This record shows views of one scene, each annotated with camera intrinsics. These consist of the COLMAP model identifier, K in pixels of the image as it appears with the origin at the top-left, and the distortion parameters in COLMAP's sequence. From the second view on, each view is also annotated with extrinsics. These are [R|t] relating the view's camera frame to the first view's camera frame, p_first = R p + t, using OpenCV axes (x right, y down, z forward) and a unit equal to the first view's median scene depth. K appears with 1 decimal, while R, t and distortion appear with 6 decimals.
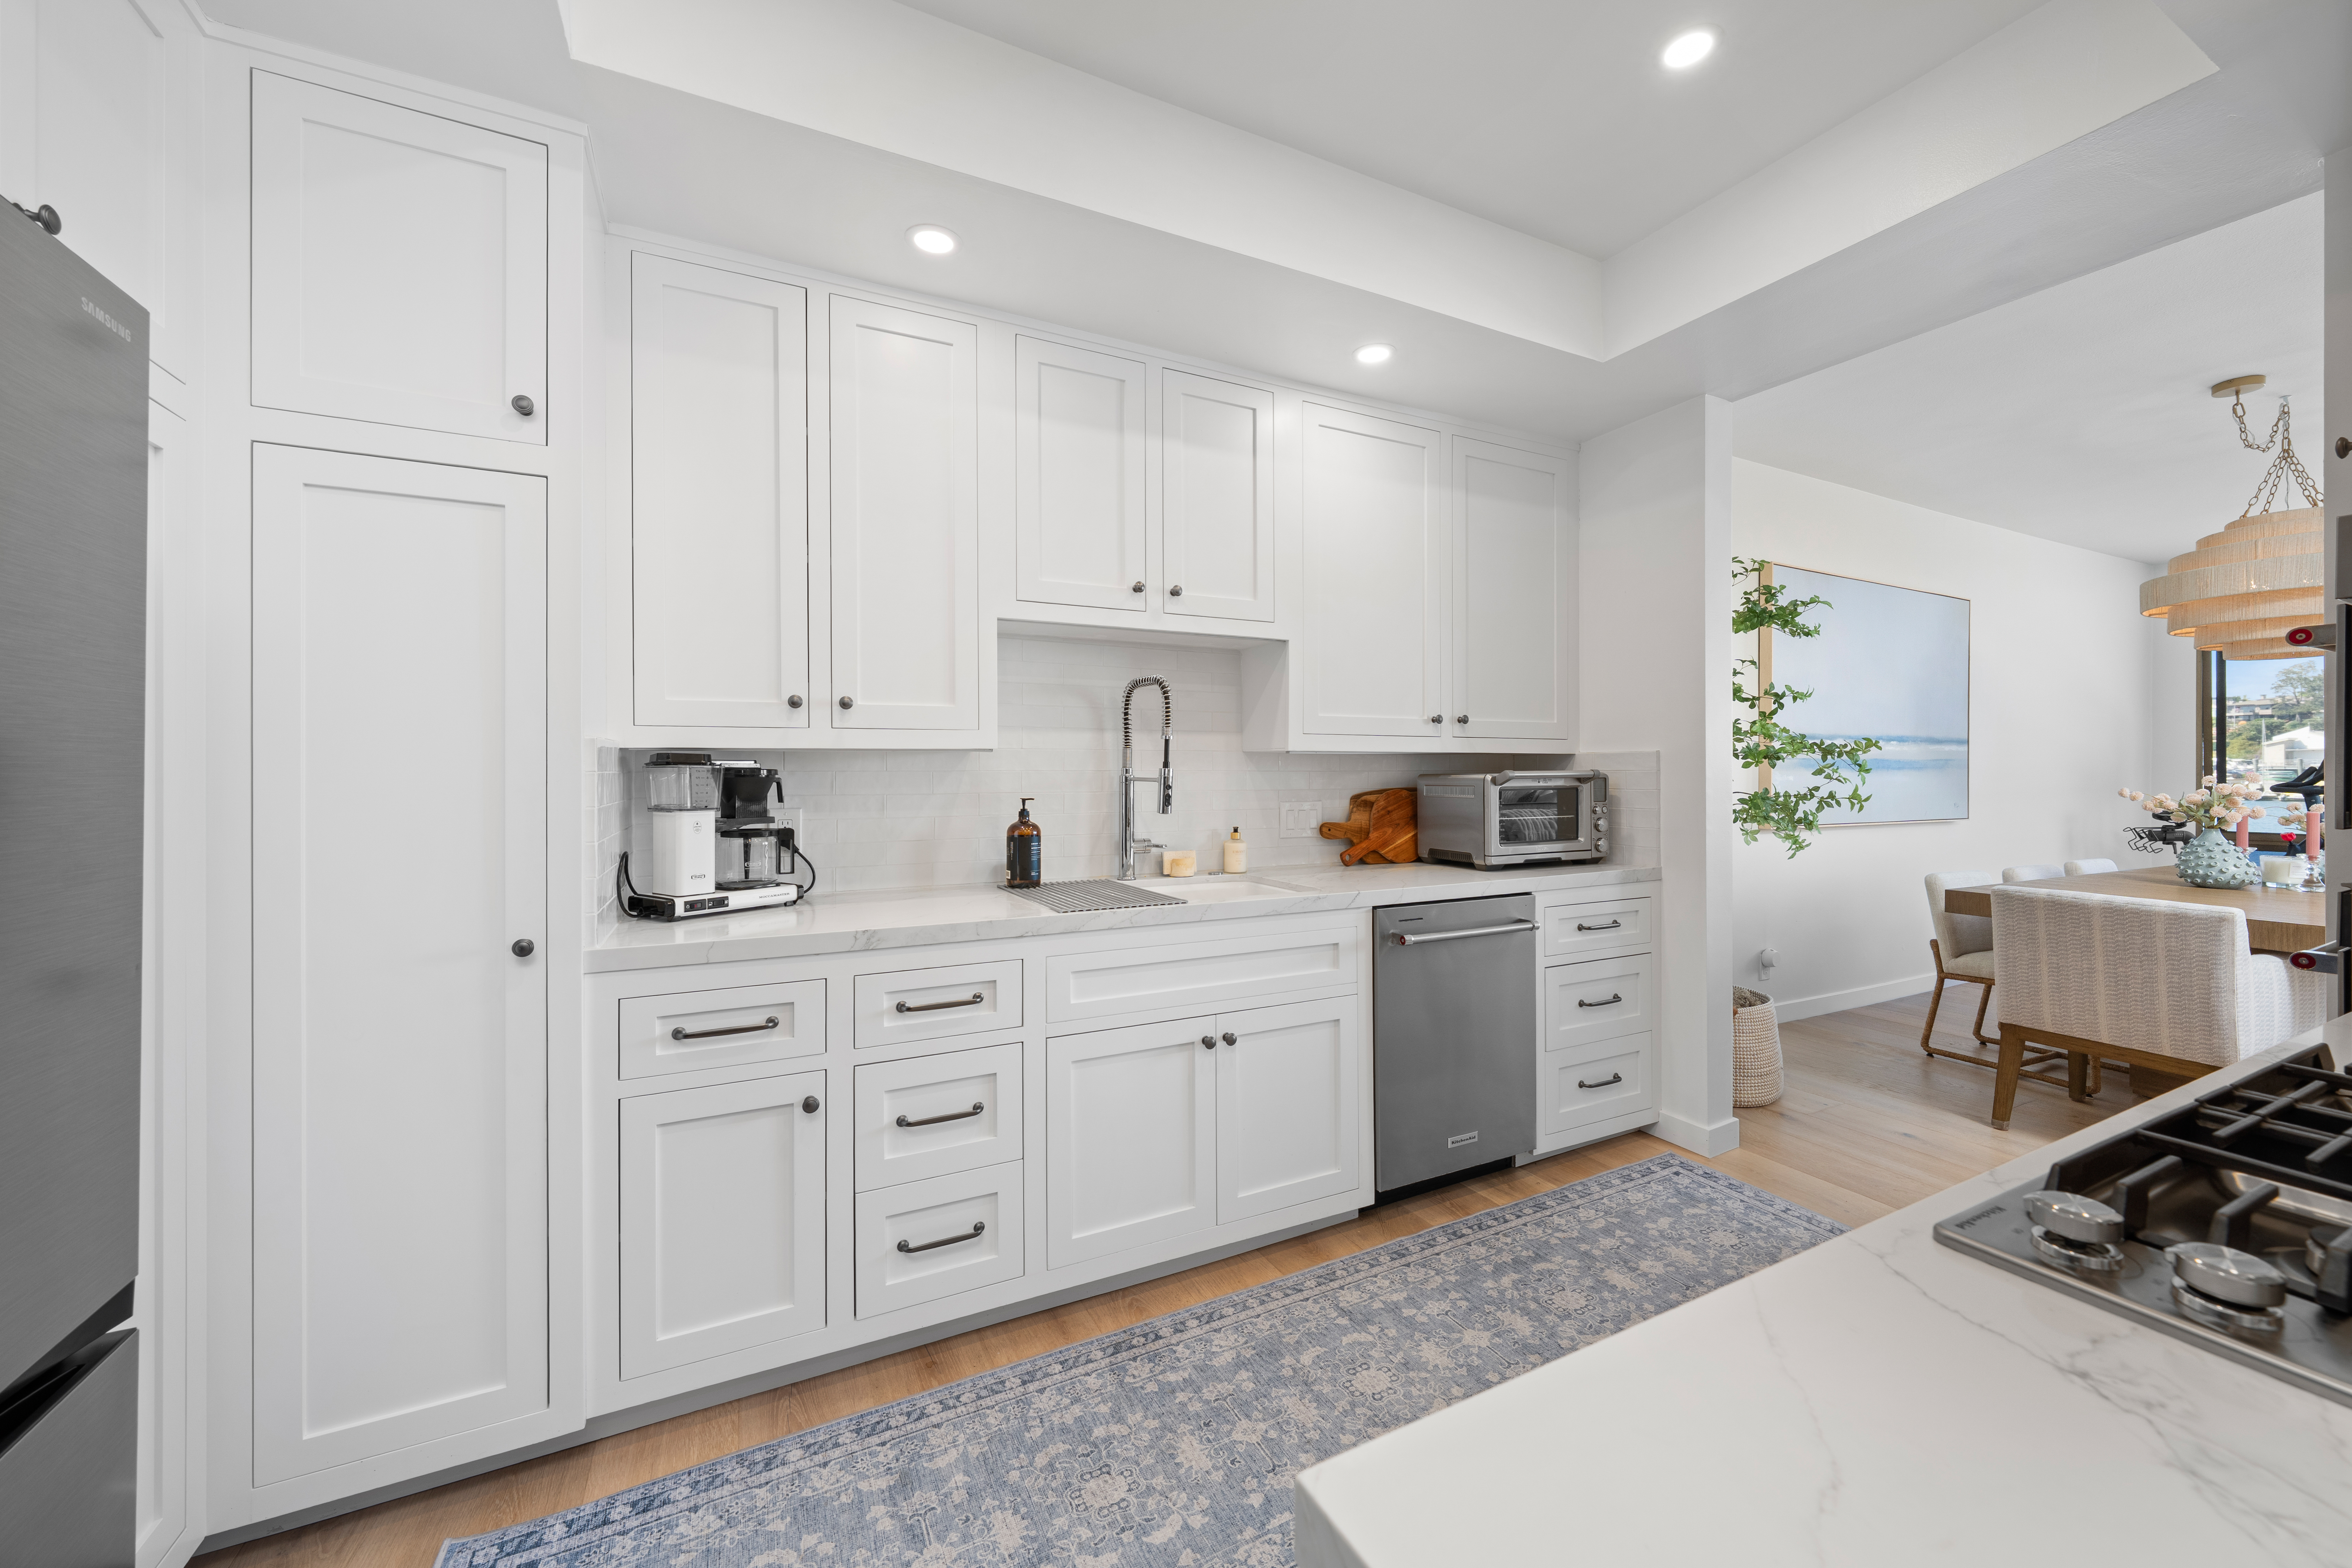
lens RADIAL K [[905.9, 0, 1161.0], [0, 905.9, 765.6], [0, 0, 1]] dist [-0.001542, -0.000023]
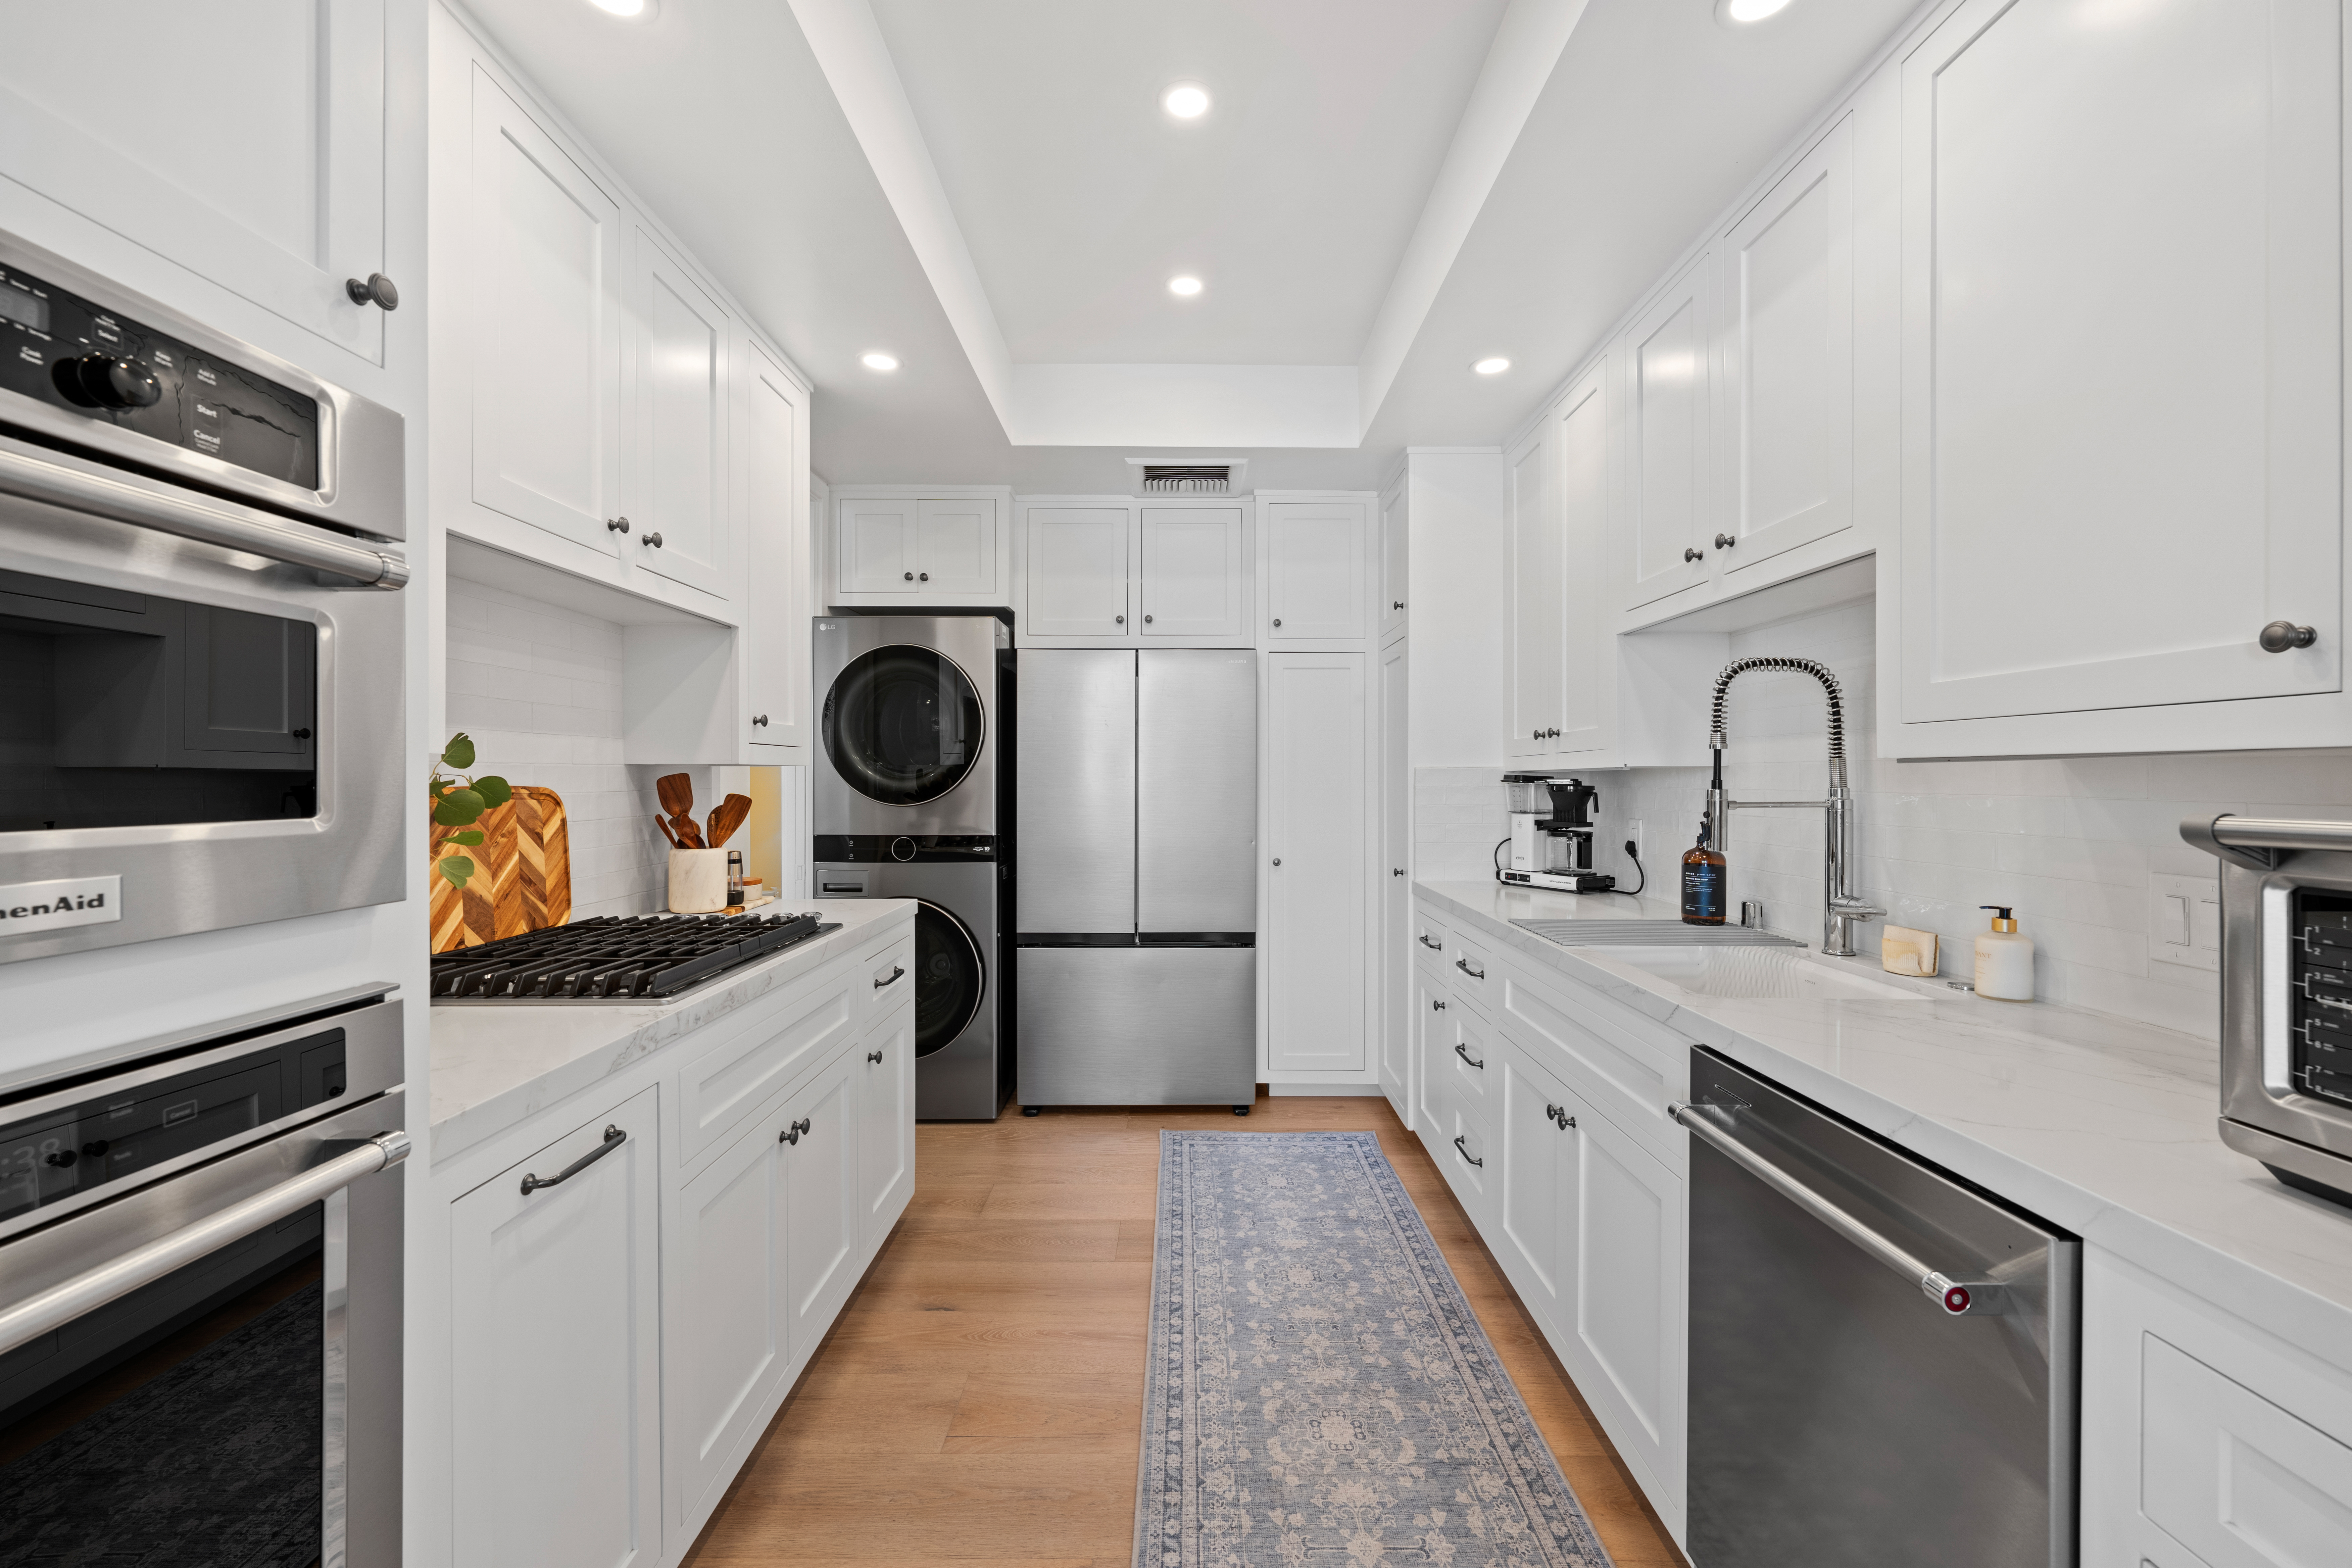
lens RADIAL K [[913.0, 0, 1166.3], [0, 913.0, 776.6], [0, 0, 1]] dist [0.000968, 0.001450]
pose [[-0.459003, -0.003081, -0.888430, 1.188259], [0.003531, 0.999980, -0.005293, -0.003719], [0.888428, -0.005566, -0.458982, 1.303229]]
